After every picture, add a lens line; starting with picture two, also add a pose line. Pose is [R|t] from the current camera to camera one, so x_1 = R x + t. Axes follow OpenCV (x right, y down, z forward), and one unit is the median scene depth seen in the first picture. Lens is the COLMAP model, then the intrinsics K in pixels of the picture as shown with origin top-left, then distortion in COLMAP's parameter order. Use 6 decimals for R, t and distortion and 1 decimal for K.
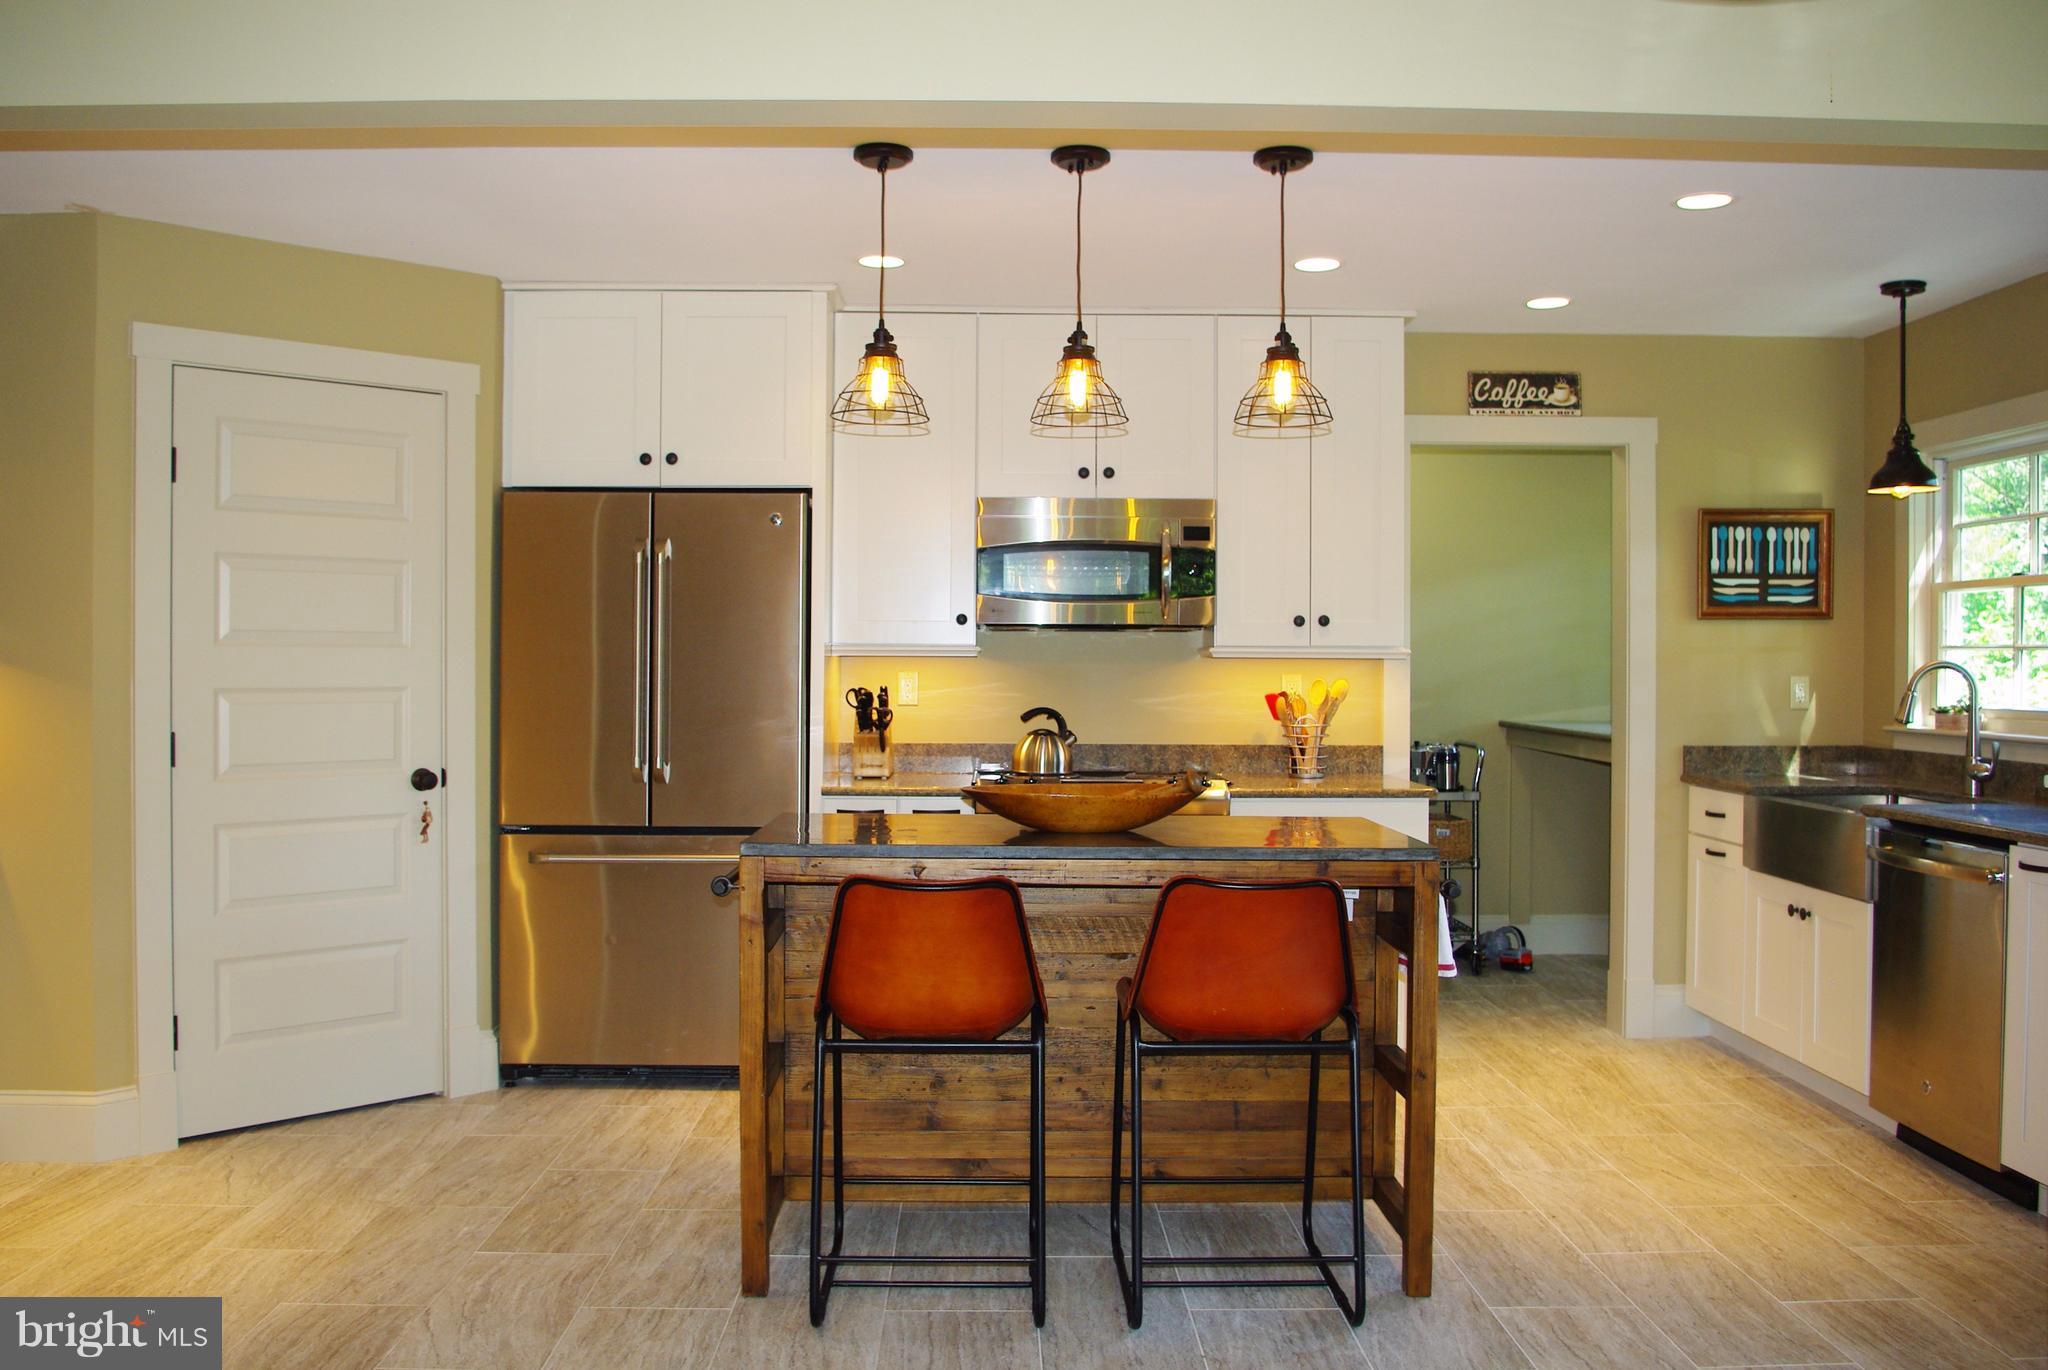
lens RADIAL K [[1663.8, 0, 1017.7], [0, 1663.8, 669.2], [0, 0, 1]] dist [-0.089485, 0.047467]
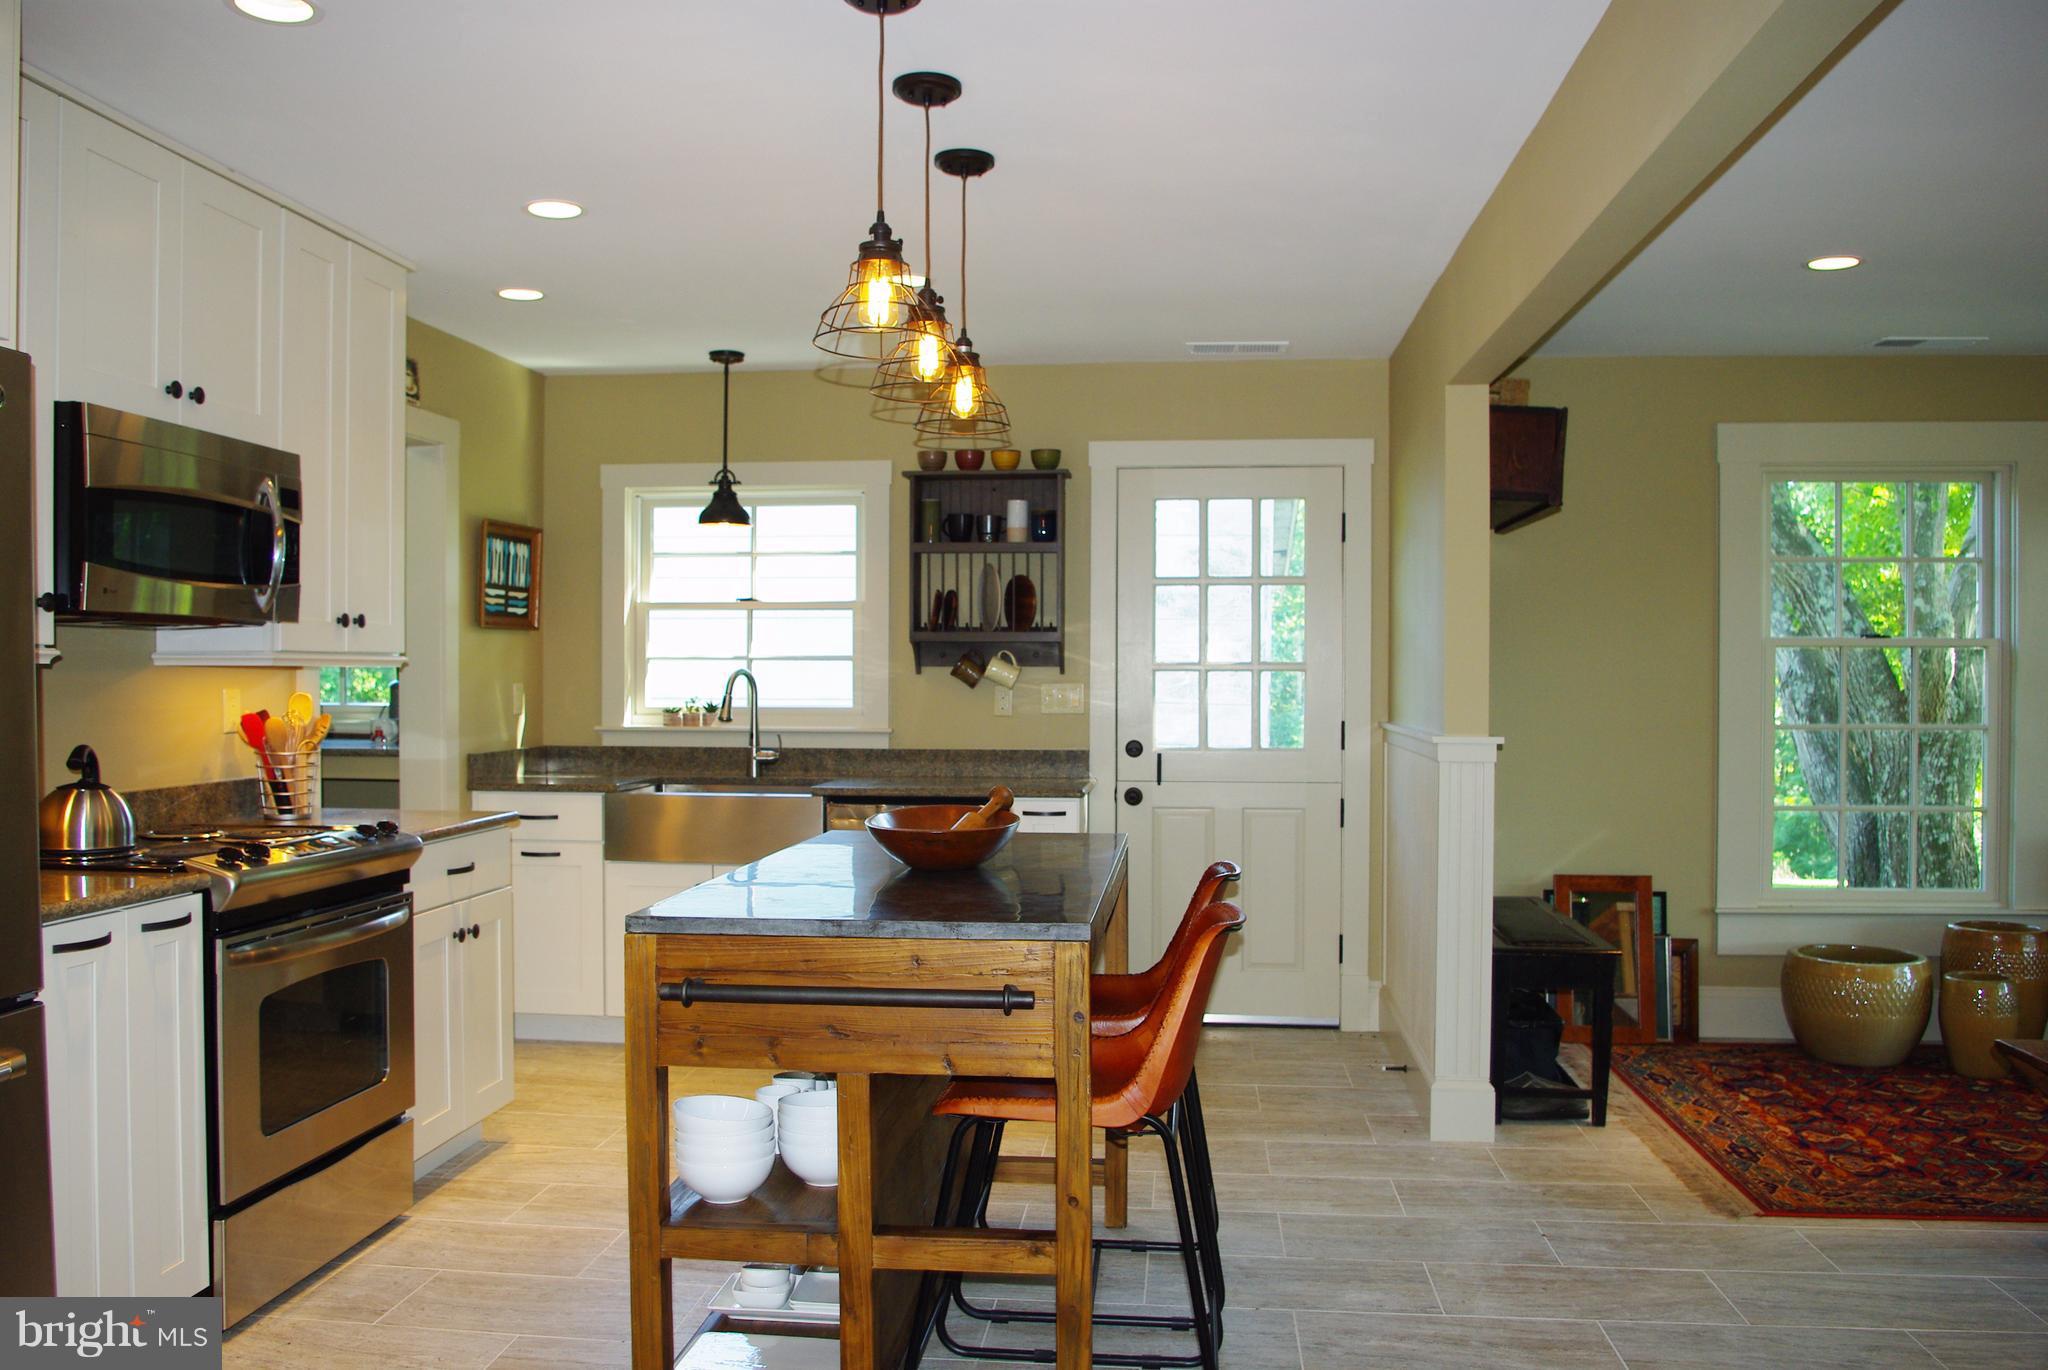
lens RADIAL K [[1597.9, 0, 1013.5], [0, 1597.9, 690.4], [0, 0, 1]] dist [-0.088757, 0.036417]
pose [[0.126055, -0.015127, 0.991908, -0.519929], [0.004664, 0.999882, 0.014656, -0.004896], [-0.992012, 0.002778, 0.126111, 0.566520]]
